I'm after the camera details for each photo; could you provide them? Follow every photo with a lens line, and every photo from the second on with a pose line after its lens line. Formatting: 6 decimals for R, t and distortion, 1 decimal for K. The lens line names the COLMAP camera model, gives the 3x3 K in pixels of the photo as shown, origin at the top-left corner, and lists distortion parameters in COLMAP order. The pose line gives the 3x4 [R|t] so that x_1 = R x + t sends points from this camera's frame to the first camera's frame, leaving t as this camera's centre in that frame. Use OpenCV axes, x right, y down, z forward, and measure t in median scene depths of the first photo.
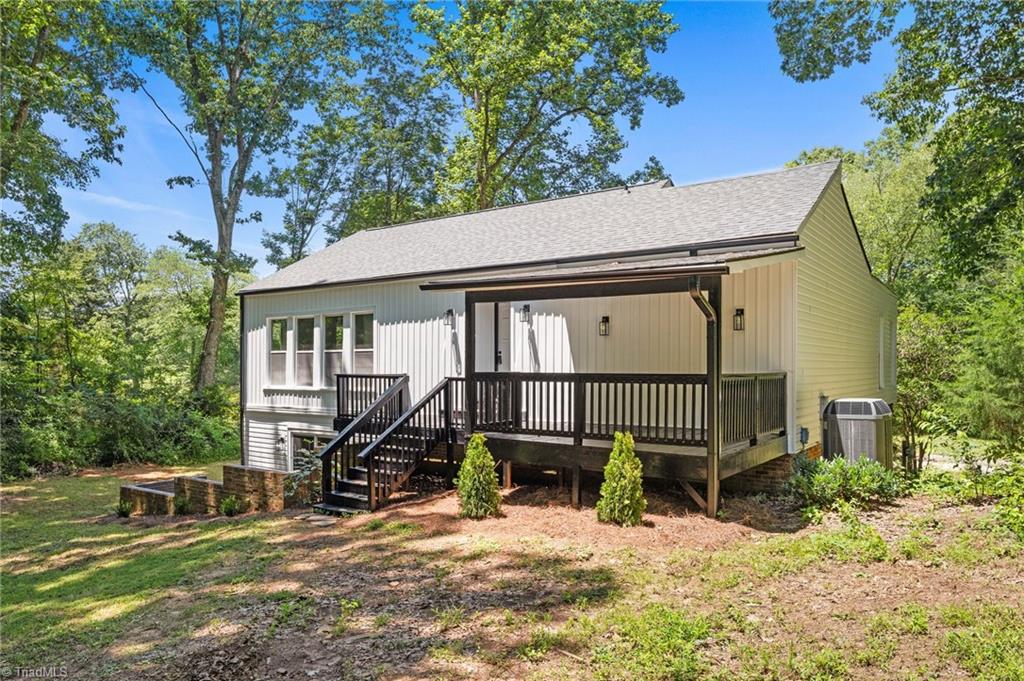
lens RADIAL K [[701.9, 0, 512.0], [0, 701.9, 340.5], [0, 0, 1]] dist [-0.000546, -0.000124]
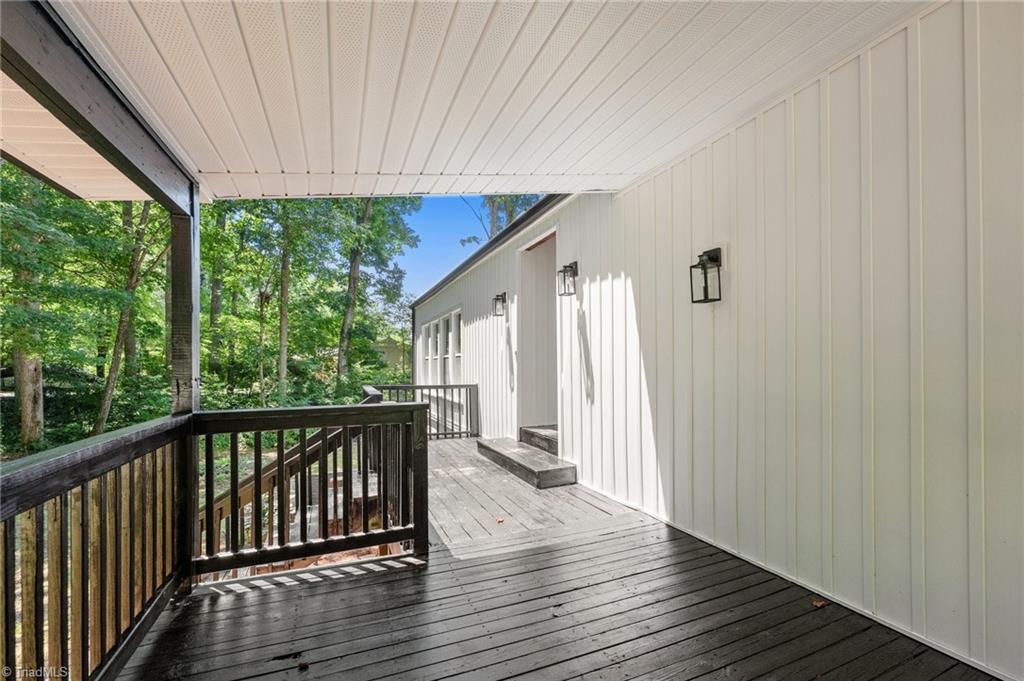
lens RADIAL K [[406.3, 0, 511.4], [0, 406.3, 350.3], [0, 0, 1]] dist [0.000342, -0.000010]
pose [[0.847315, -0.004110, -0.531074, 0.131706], [0.006849, 0.999971, 0.003190, 0.010300], [0.531046, -0.006340, 0.847319, 0.664989]]
